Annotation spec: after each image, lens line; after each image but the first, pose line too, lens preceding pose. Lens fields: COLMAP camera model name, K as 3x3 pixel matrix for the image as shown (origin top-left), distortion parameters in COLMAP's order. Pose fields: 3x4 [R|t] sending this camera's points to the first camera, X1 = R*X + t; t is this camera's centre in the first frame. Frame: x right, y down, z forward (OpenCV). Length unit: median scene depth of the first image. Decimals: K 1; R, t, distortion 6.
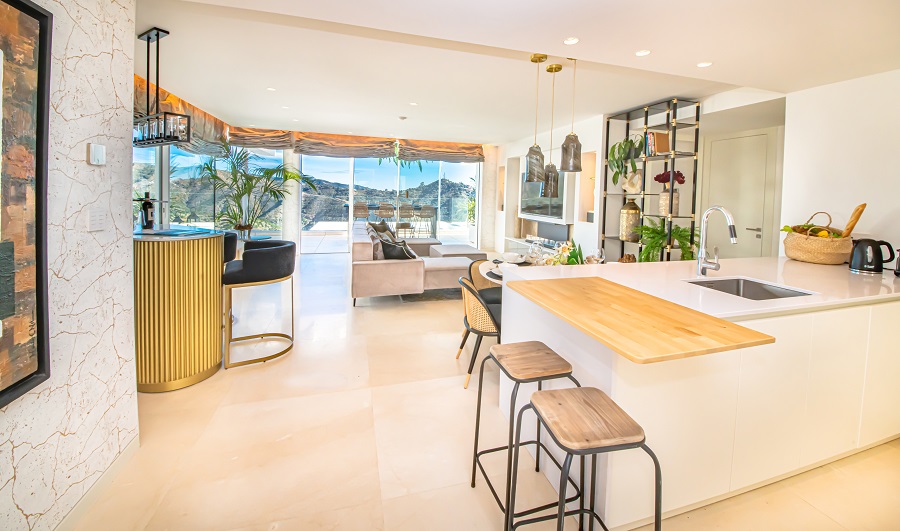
lens RADIAL K [[347.4, 0, 451.5], [0, 347.4, 251.4], [0, 0, 1]] dist [-0.001566, -0.000061]
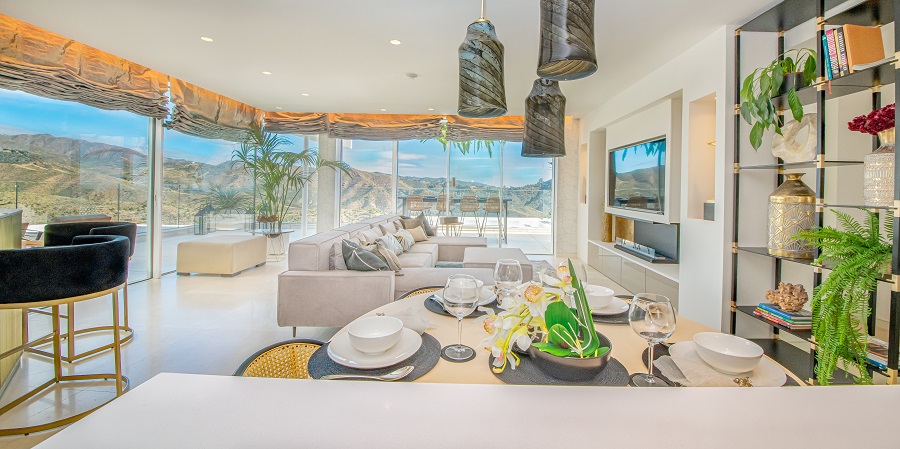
lens RADIAL K [[356.6, 0, 460.3], [0, 356.6, 221.5], [0, 0, 1]] dist [0.001424, -0.012656]
pose [[0.954362, 0.017442, -0.298143, 0.203423], [-0.040908, 0.996518, -0.072648, -0.025228], [0.295838, 0.081529, 0.951753, 0.363123]]
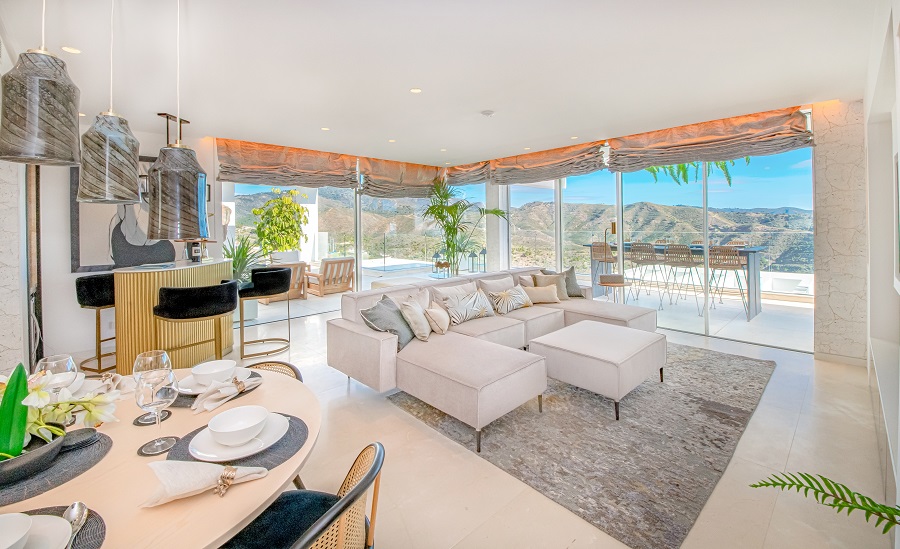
lens RADIAL K [[380.1, 0, 450.0], [0, 380.1, 274.5], [0, 0, 1]] dist [-0.014204, -0.000106]
pose [[0.444804, 0.080781, -0.891977, 0.537063], [-0.119199, 0.992404, 0.030434, -0.107216], [0.887660, 0.092785, 0.451055, 0.713127]]
